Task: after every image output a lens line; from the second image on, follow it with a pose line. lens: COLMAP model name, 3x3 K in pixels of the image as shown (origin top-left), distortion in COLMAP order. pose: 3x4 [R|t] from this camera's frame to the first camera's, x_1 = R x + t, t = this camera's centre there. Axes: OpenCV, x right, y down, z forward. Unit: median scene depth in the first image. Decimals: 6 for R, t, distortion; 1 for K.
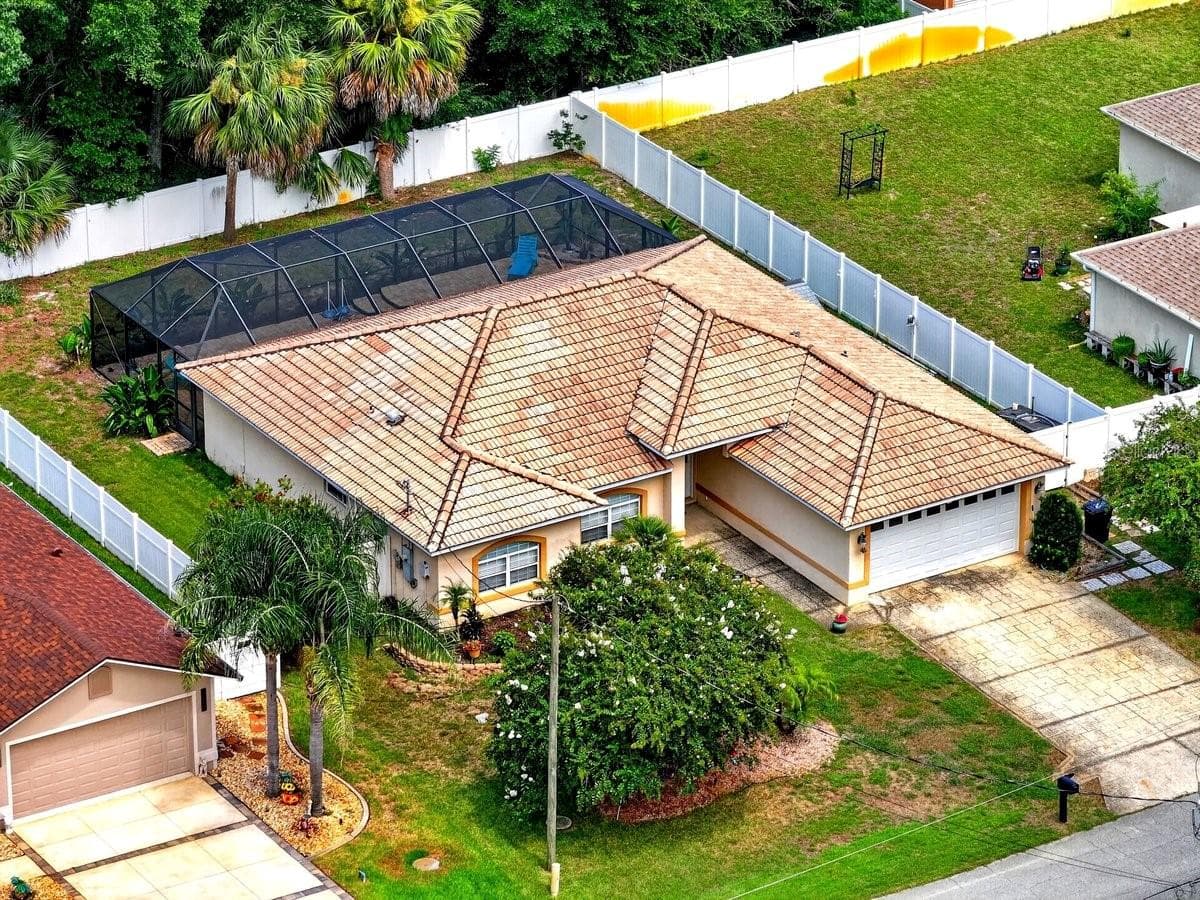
lens RADIAL K [[5884.3, 0, 600.0], [0, 5884.3, 450.0], [0, 0, 1]] dist [-0.007509, 1.235144]
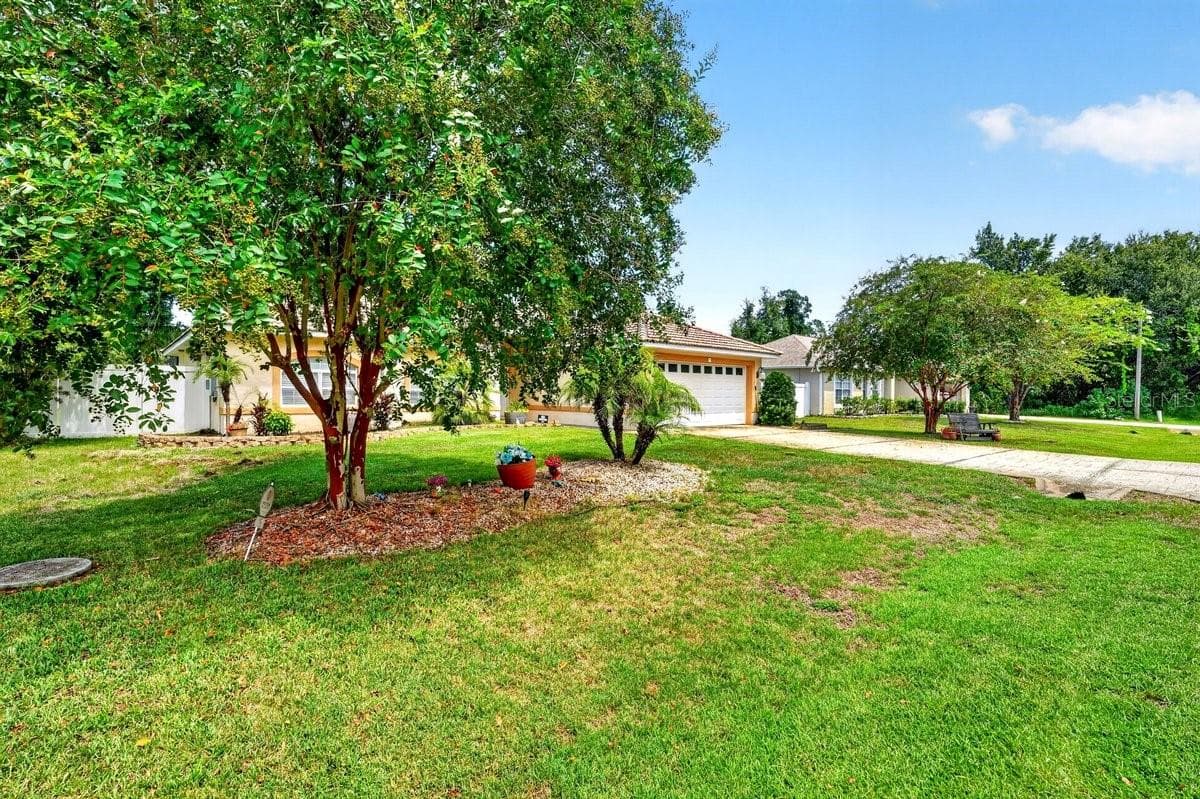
lens RADIAL K [[579.2, 0, 600.0], [0, 579.2, 399.5], [0, 0, 1]] dist [0.011475, -0.000106]
pose [[0.988936, 0.003429, 0.148305, 0.018678], [0.054382, 0.921754, -0.383944, 0.068349], [-0.138017, 0.387761, 0.911369, 0.959300]]
